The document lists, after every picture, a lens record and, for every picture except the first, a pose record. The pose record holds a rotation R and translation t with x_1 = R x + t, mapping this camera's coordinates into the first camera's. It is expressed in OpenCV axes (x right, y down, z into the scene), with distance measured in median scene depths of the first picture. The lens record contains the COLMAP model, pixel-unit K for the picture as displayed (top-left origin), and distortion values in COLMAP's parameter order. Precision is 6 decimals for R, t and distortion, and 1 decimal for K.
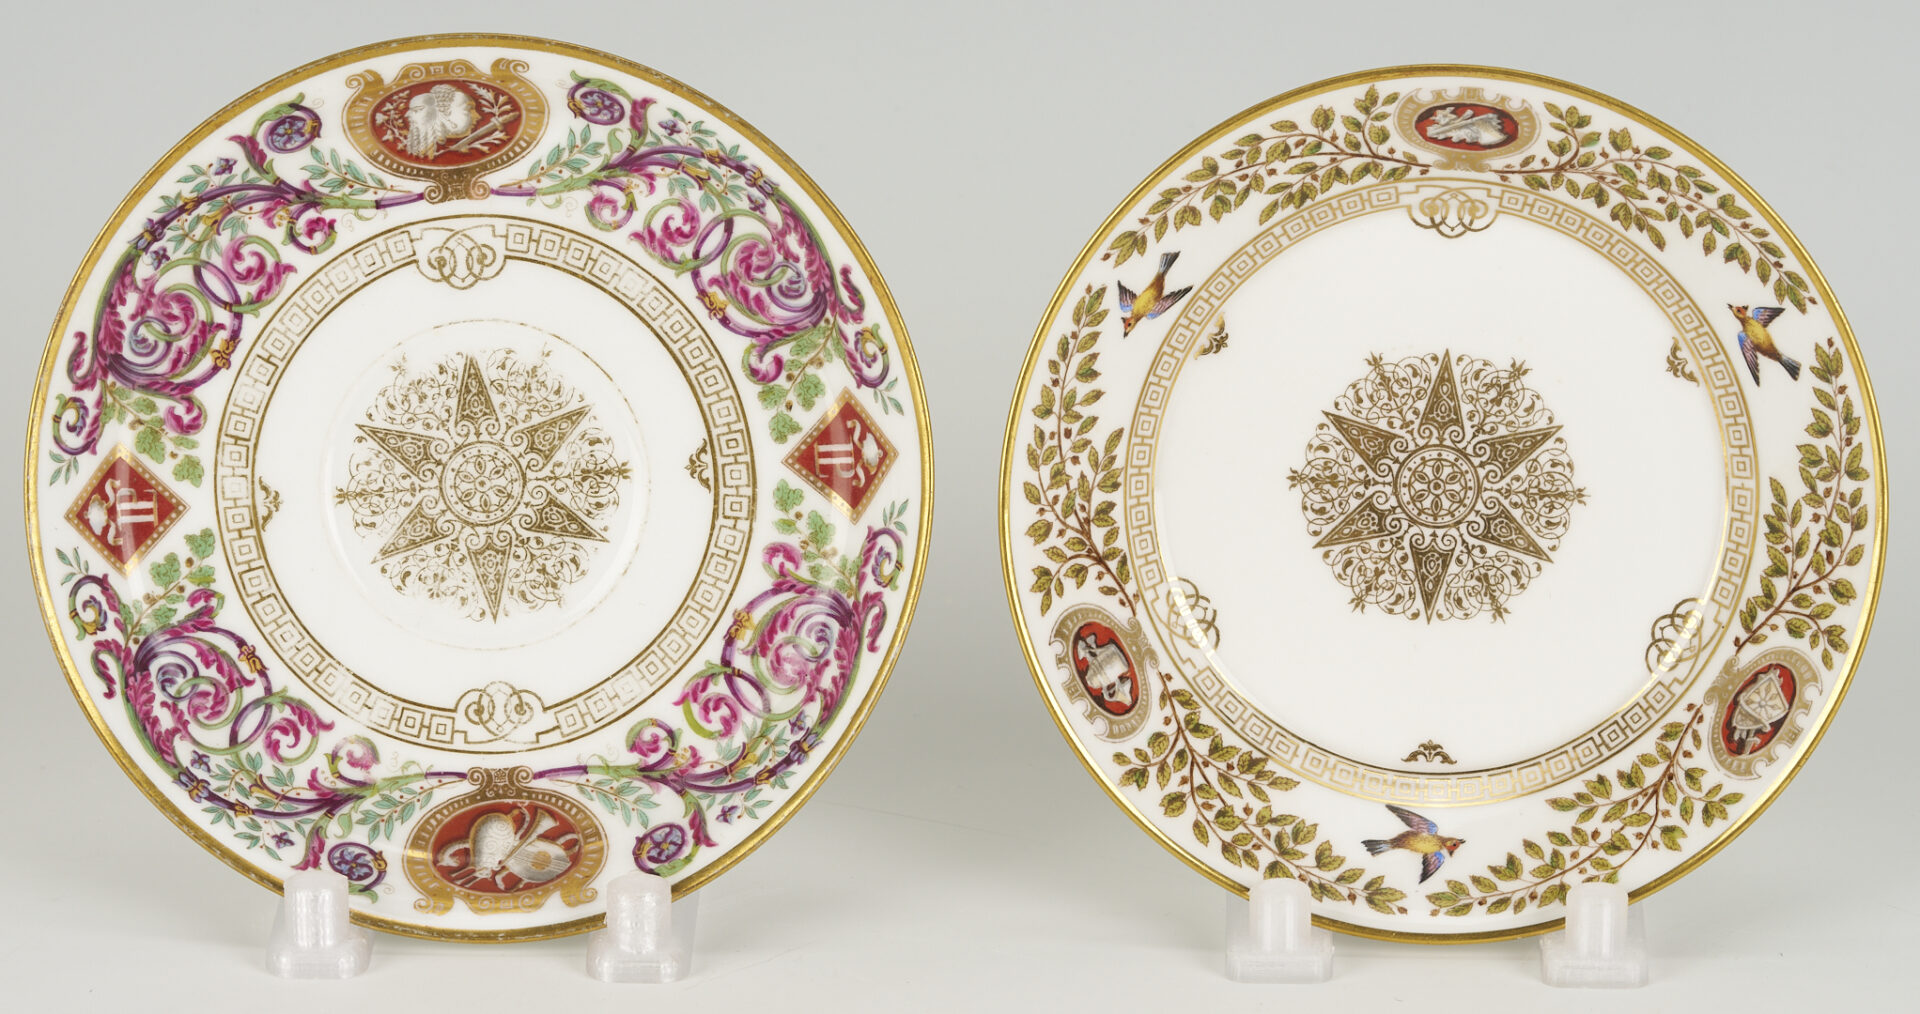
lens RADIAL K [[5994.1, 0, 961.2], [0, 5994.1, 509.8], [0, 0, 1]] dist [-0.174082, 0.000000]
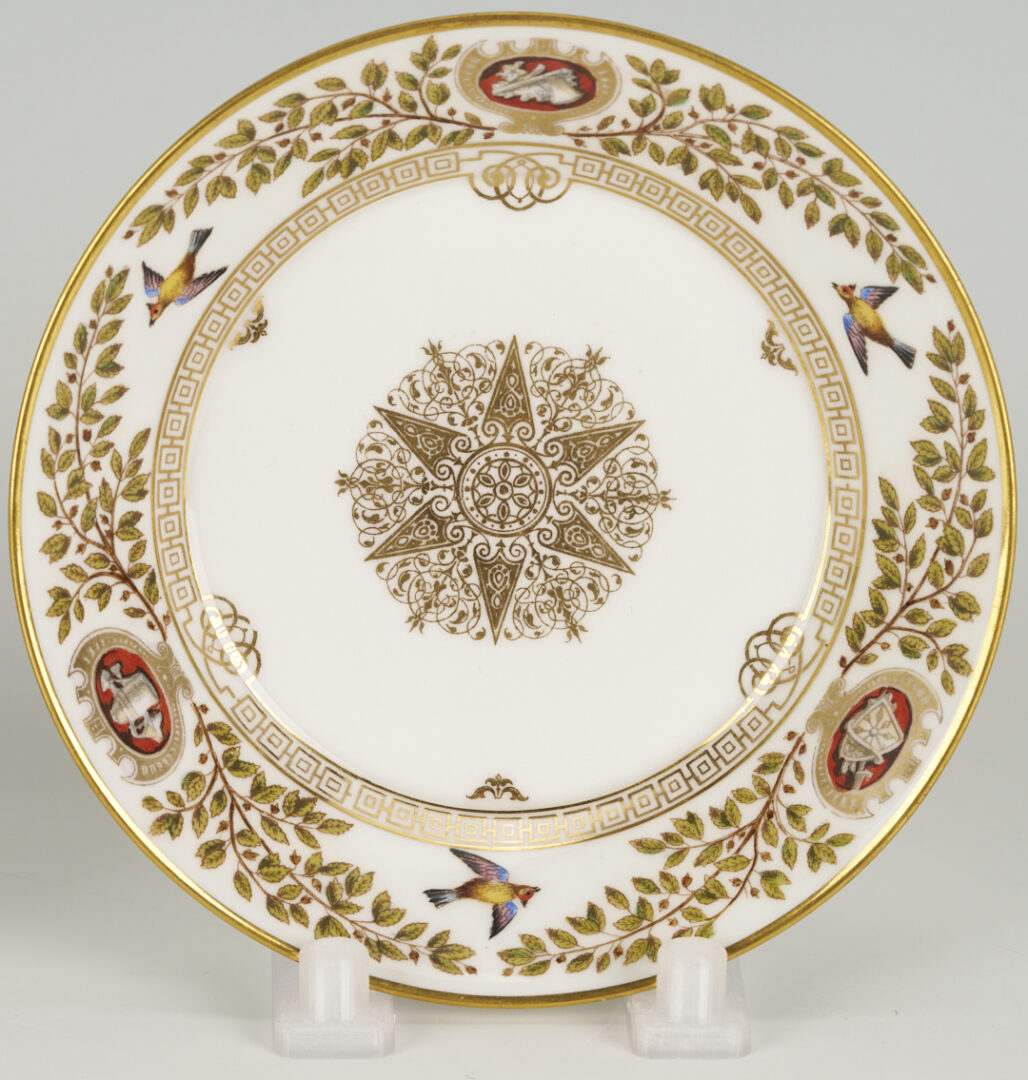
lens RADIAL K [[4797.2, 0, 514.8], [0, 4797.2, 537.1], [0, 0, 1]] dist [-0.076195, 0.000000]
pose [[0.994198, -0.008375, 0.107235, 0.004573], [0.007262, 0.999916, 0.010763, -0.004651], [-0.107316, -0.009922, 0.994175, 0.294049]]
